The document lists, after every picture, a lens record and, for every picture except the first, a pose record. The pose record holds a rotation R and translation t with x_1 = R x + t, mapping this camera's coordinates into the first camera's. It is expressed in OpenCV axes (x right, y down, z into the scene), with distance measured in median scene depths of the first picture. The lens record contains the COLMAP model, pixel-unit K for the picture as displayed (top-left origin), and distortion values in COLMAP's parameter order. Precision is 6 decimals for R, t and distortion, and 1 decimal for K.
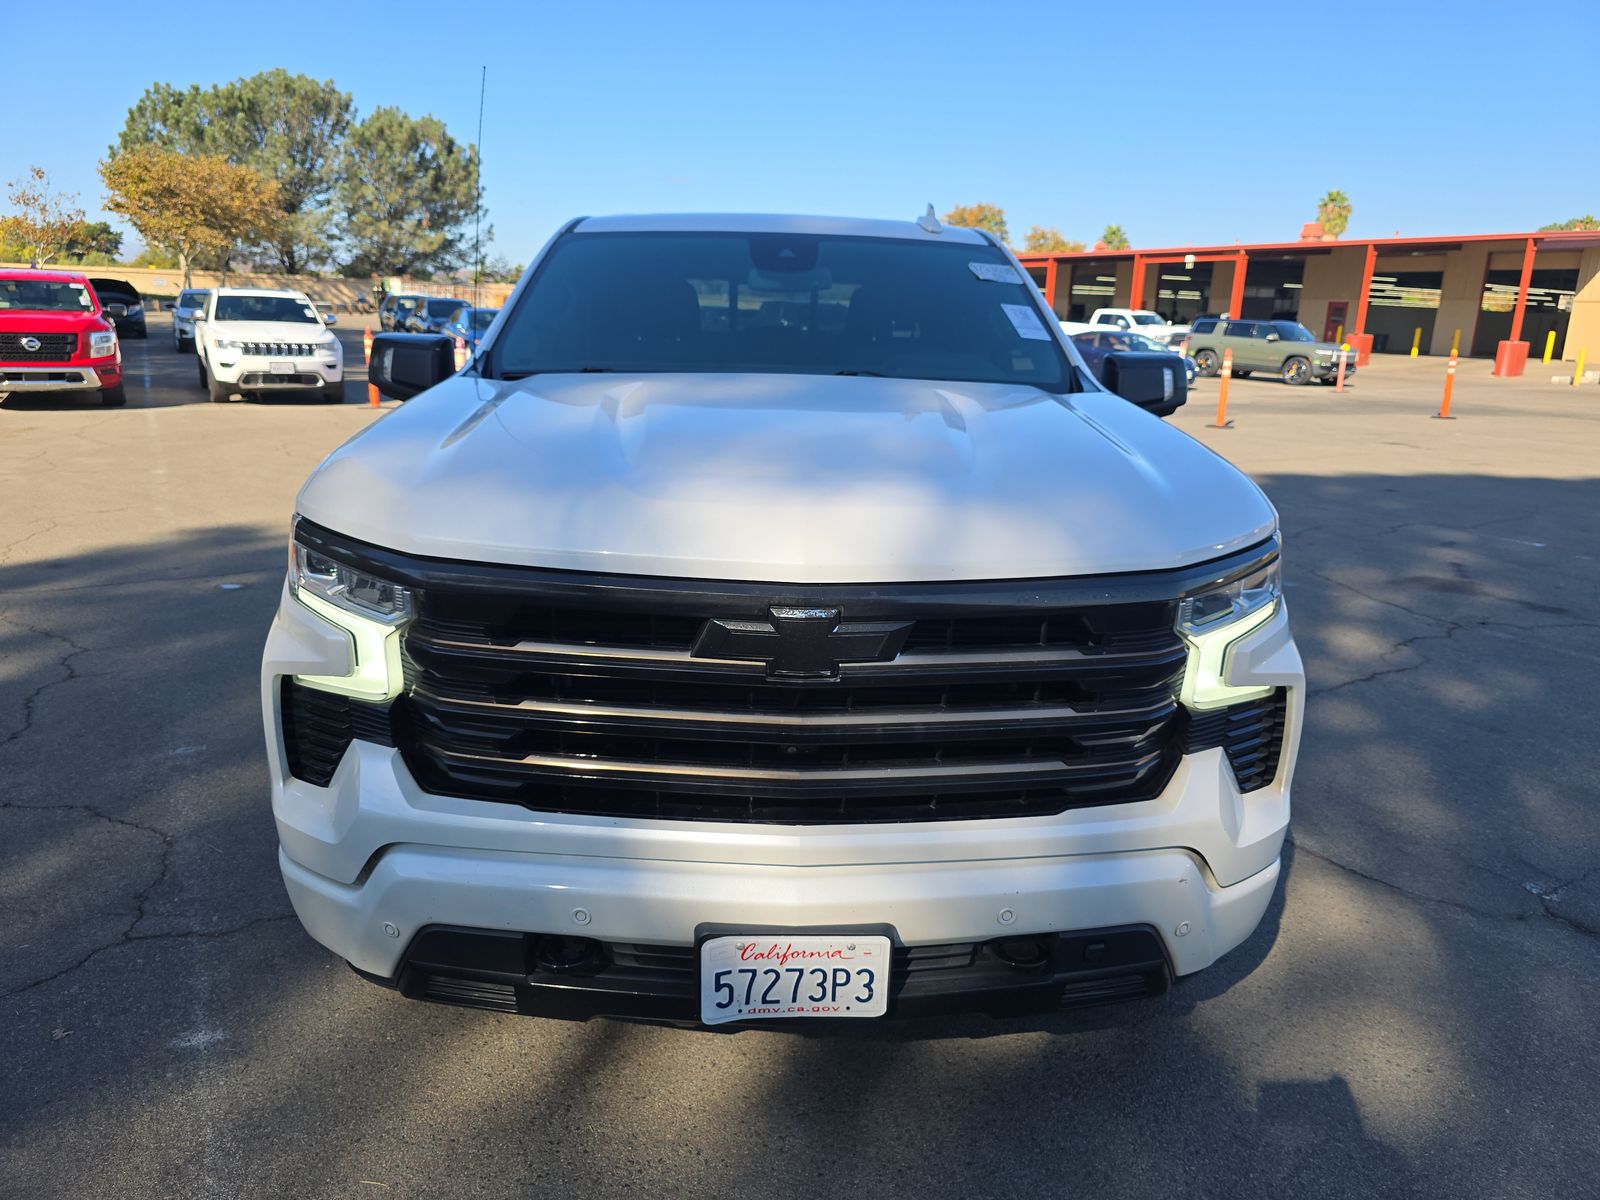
lens RADIAL K [[1097.1, 0, 800.0], [0, 1097.1, 600.0], [0, 0, 1]] dist [0.056341, -0.046611]
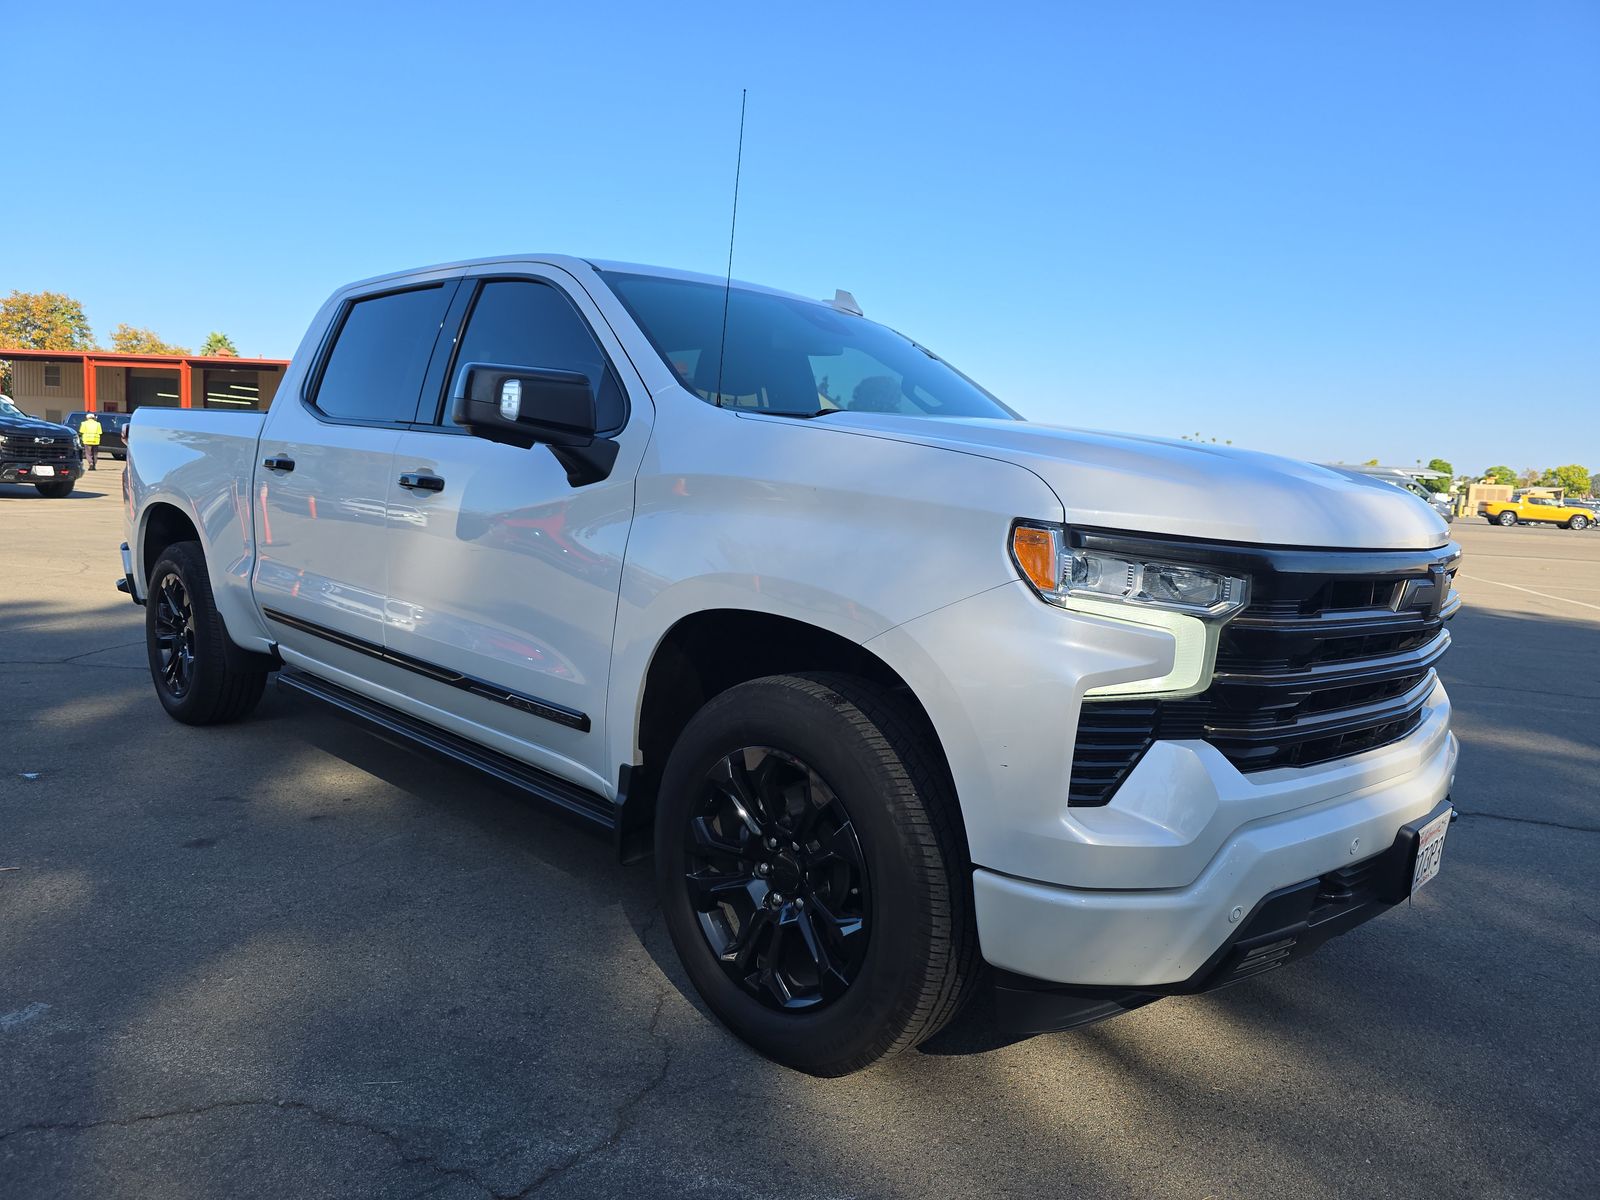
lens RADIAL K [[1097.1, 0, 800.0], [0, 1097.1, 600.0], [0, 0, 1]] dist [0.056341, -0.046611]
pose [[0.713442, -0.071728, 0.697033, -1.359397], [0.143930, 0.988537, -0.045593, -0.001644], [-0.685773, 0.132851, 0.715588, 0.504163]]
